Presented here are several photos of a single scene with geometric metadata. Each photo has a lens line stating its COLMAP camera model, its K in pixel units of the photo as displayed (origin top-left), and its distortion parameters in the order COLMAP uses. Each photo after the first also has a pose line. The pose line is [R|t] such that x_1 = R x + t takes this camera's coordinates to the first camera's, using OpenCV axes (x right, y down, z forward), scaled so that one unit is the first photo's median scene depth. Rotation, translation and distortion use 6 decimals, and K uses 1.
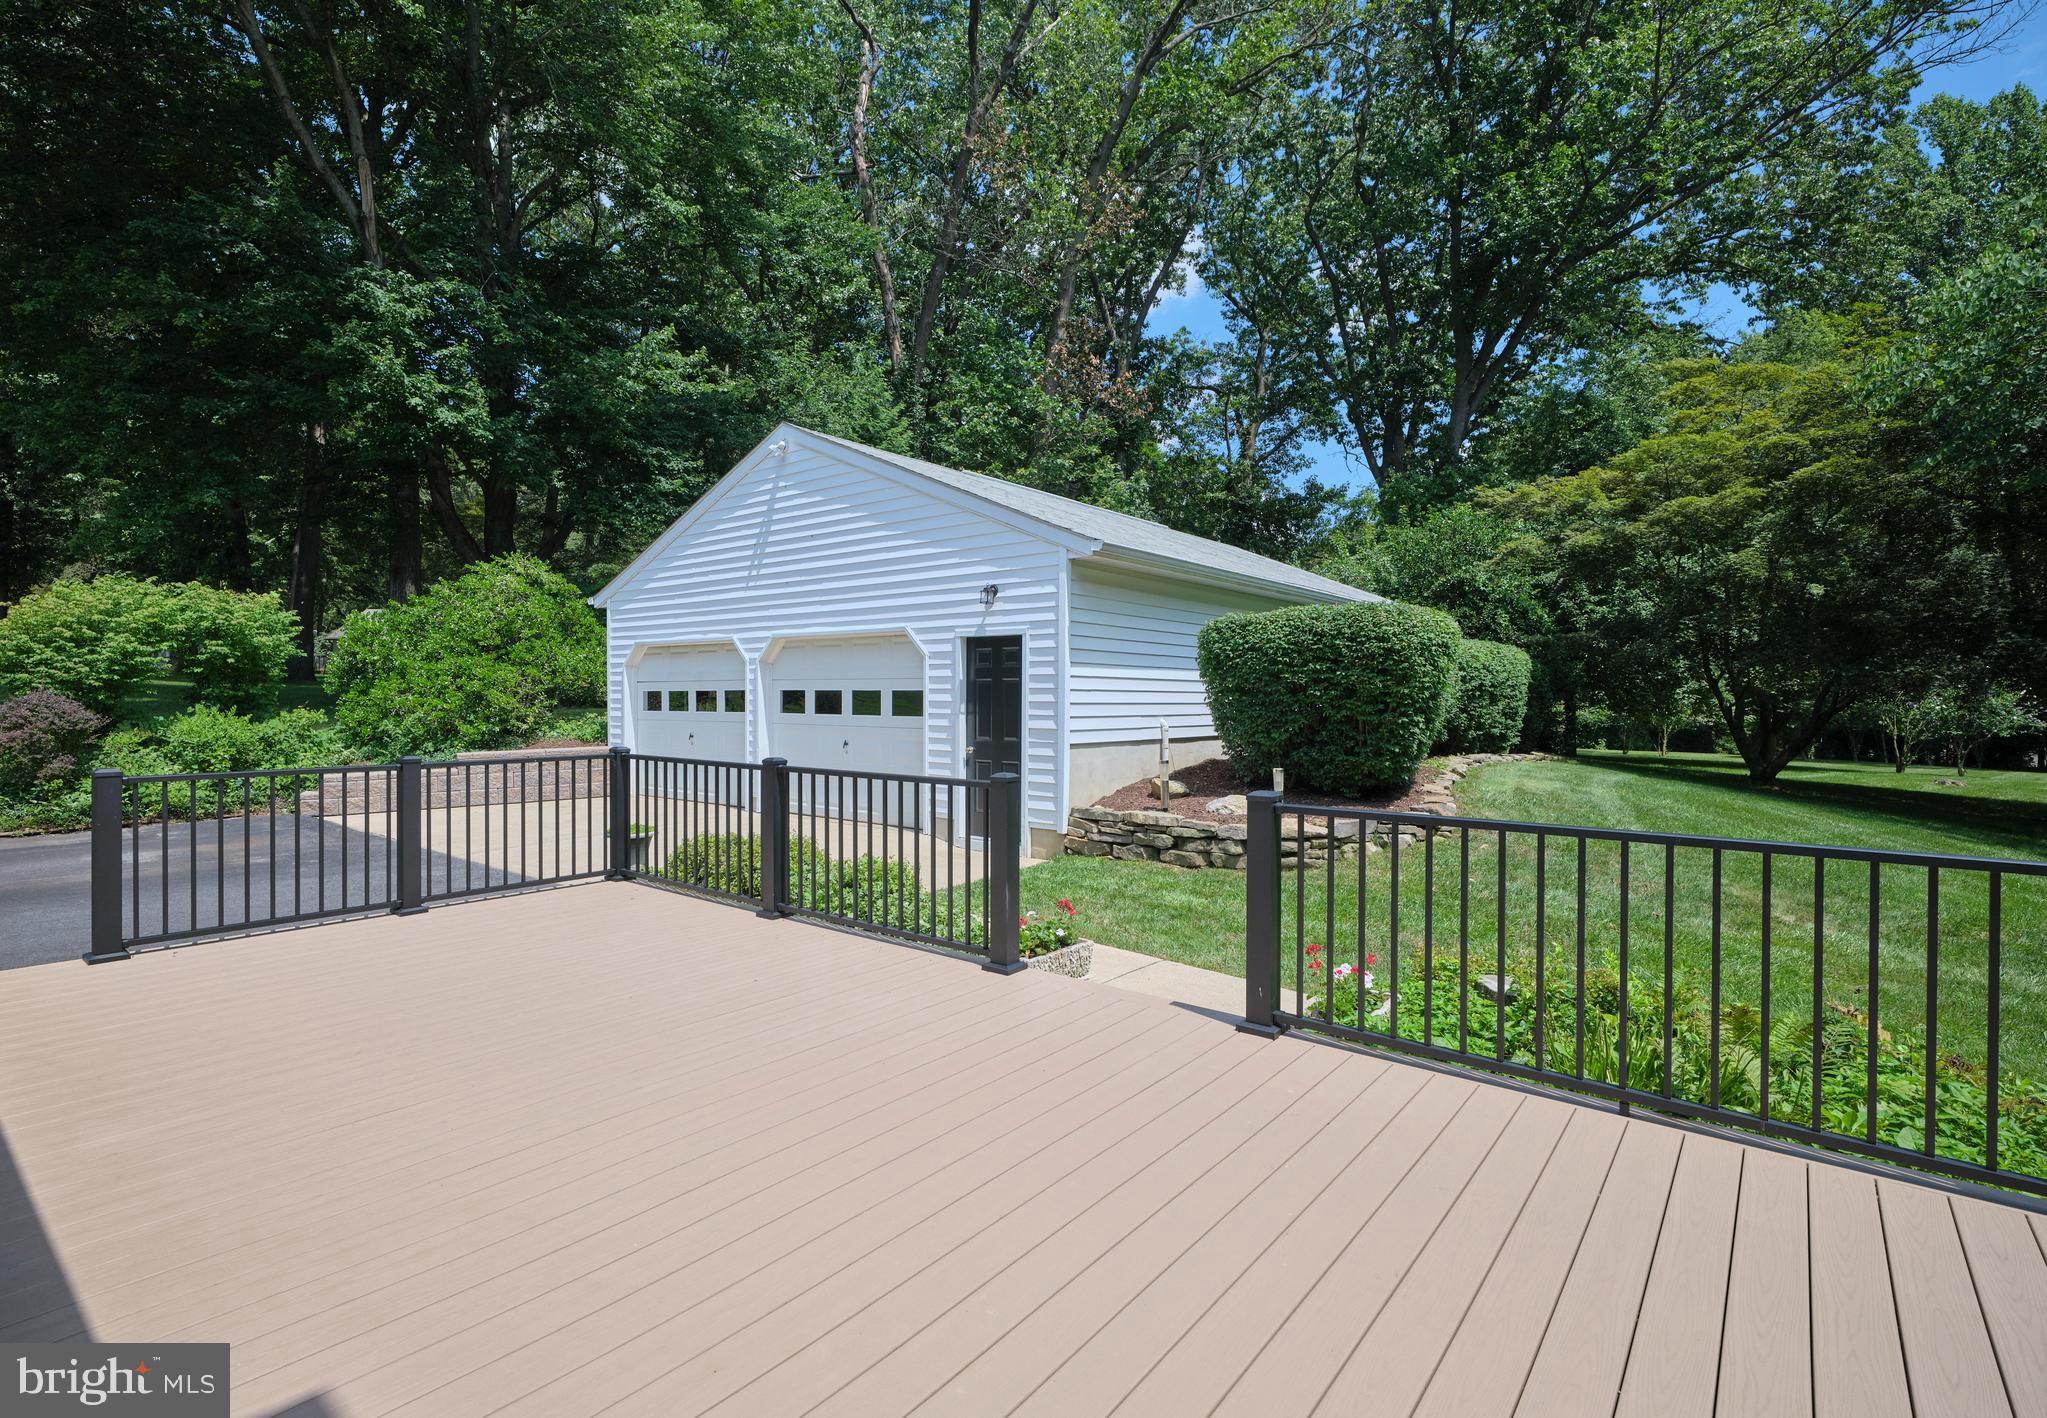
lens RADIAL K [[967.9, 0, 1018.0], [0, 967.9, 703.5], [0, 0, 1]] dist [0.000192, 0.000002]
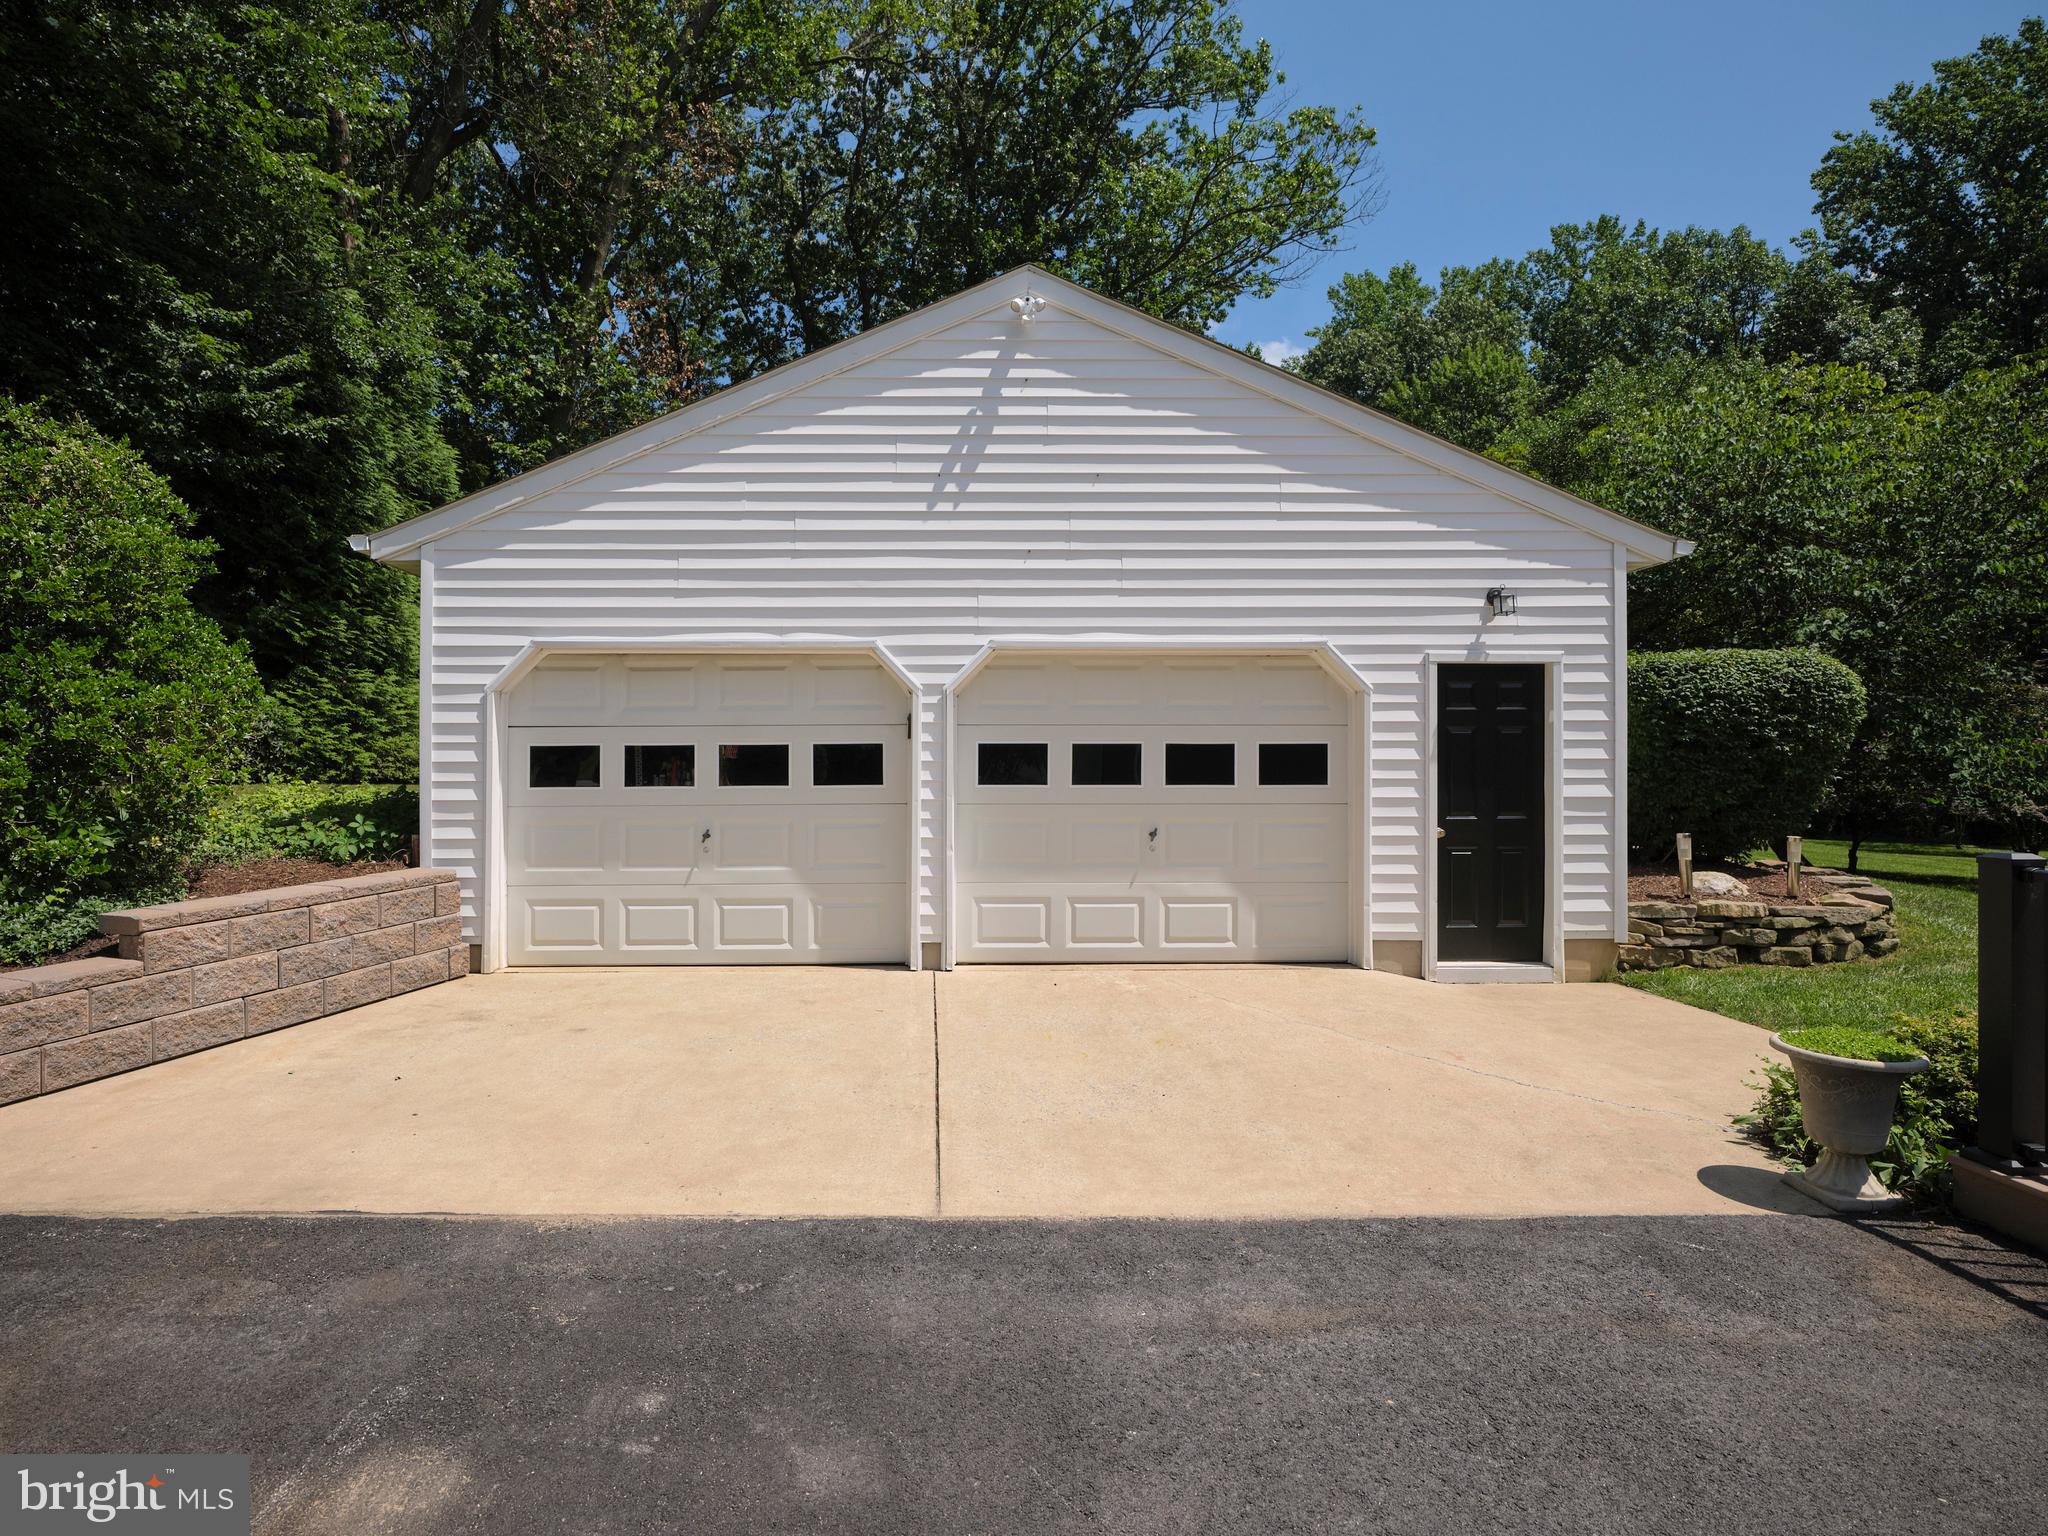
lens RADIAL K [[1006.2, 0, 1015.0], [0, 1006.2, 768.5], [0, 0, 1]] dist [-0.002526, -0.000410]
pose [[0.782146, -0.005708, 0.623068, -0.729273], [0.009442, 0.999952, -0.002691, 0.002826], [-0.623023, 0.007988, 0.782163, 0.656777]]
